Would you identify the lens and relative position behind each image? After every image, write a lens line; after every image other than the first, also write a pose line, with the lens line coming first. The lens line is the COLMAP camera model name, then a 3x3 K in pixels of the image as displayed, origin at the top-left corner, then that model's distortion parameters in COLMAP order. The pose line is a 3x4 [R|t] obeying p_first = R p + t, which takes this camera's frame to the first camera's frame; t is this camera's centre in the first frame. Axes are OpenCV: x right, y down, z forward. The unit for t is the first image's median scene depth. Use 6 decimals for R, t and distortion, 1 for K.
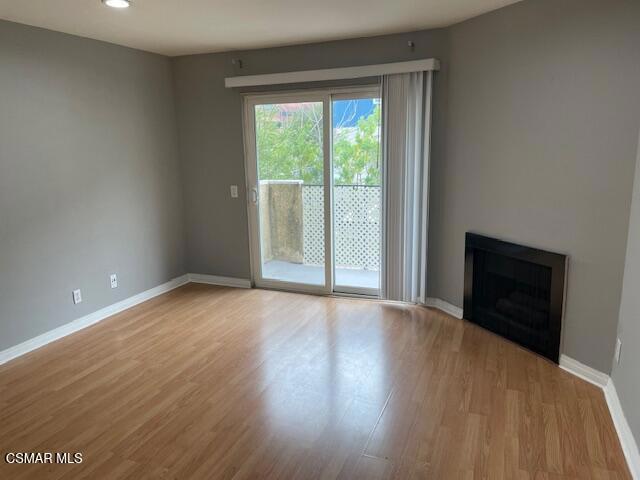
lens RADIAL K [[482.7, 0, 318.2], [0, 482.7, 241.8], [0, 0, 1]] dist [0.074123, -0.101295]
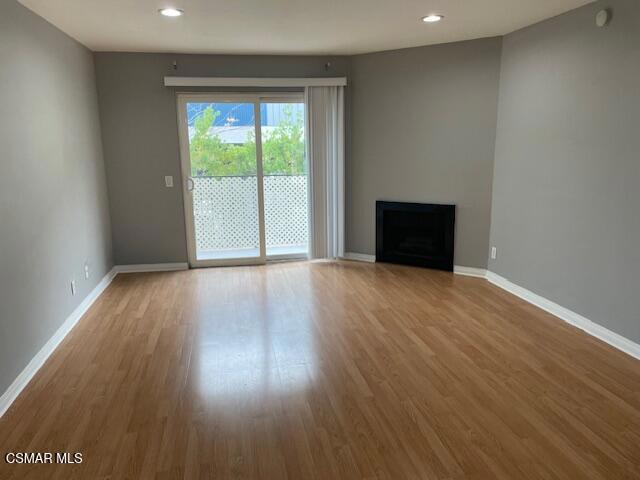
lens RADIAL K [[482.7, 0, 323.0], [0, 482.7, 243.0], [0, 0, 1]] dist [0.074123, -0.101295]
pose [[0.840189, -0.102740, 0.532472, -0.527058], [0.104517, 0.994159, 0.026905, 0.043812], [-0.532126, 0.033047, 0.846020, -0.109455]]
